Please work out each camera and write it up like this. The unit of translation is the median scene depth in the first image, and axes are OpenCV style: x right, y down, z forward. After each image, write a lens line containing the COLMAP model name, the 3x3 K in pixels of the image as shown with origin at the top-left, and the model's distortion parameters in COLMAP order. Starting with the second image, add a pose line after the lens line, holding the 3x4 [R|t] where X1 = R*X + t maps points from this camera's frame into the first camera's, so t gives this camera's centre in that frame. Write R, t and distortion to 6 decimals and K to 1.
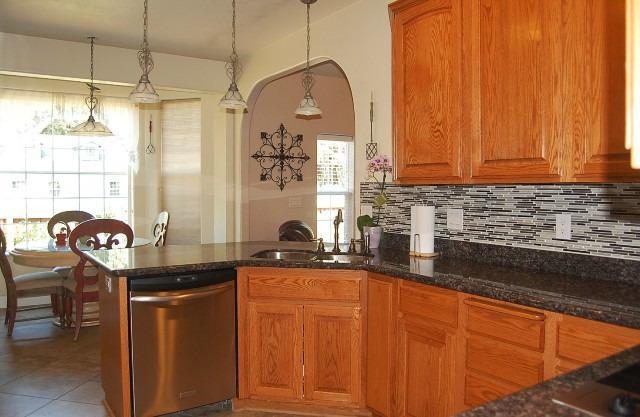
lens RADIAL K [[514.8, 0, 320.7], [0, 514.8, 208.7], [0, 0, 1]] dist [-0.075928, -0.004589]
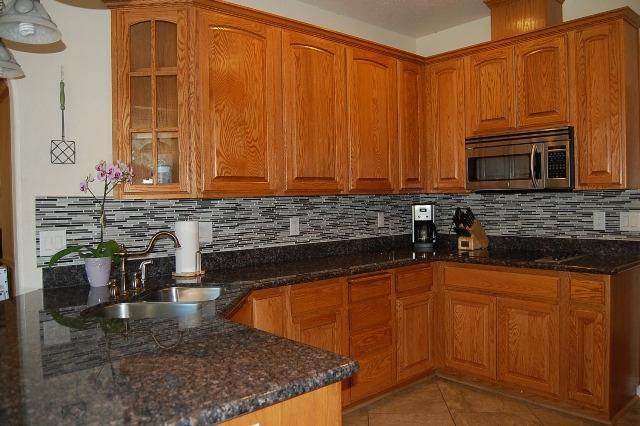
lens RADIAL K [[499.6, 0, 322.0], [0, 499.6, 211.3], [0, 0, 1]] dist [-0.086744, 0.025361]
pose [[-0.141280, -0.023354, 0.989694, -0.799856], [0.061740, 0.997568, 0.032353, -0.041555], [-0.988043, 0.065675, -0.139495, 0.989656]]
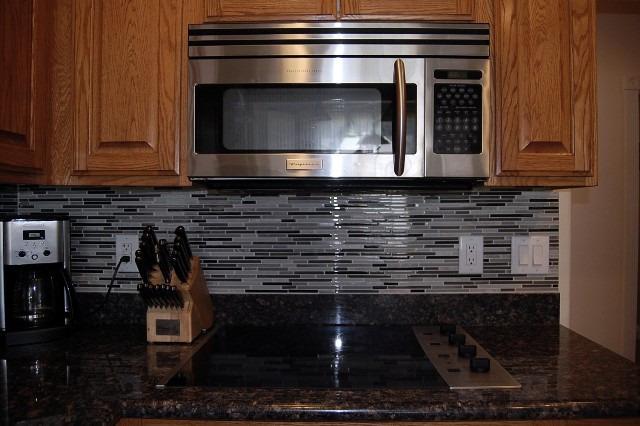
lens RADIAL K [[499.6, 0, 323.6], [0, 499.6, 211.0], [0, 0, 1]] dist [-0.086744, 0.025361]
pose [[-0.819543, -0.004892, 0.572997, 0.073194], [0.022511, 0.998917, 0.040724, -0.016816], [-0.572575, 0.046274, -0.818545, 0.729821]]
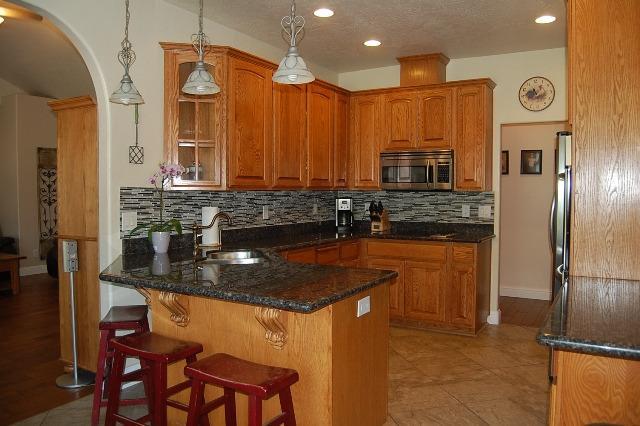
lens RADIAL K [[499.6, 0, 318.8], [0, 499.6, 213.2], [0, 0, 1]] dist [-0.086744, 0.025361]
pose [[-0.429532, -0.042344, 0.902059, -1.153375], [0.034287, 0.997415, 0.063146, -0.065891], [-0.902401, 0.058052, -0.426970, 1.438943]]
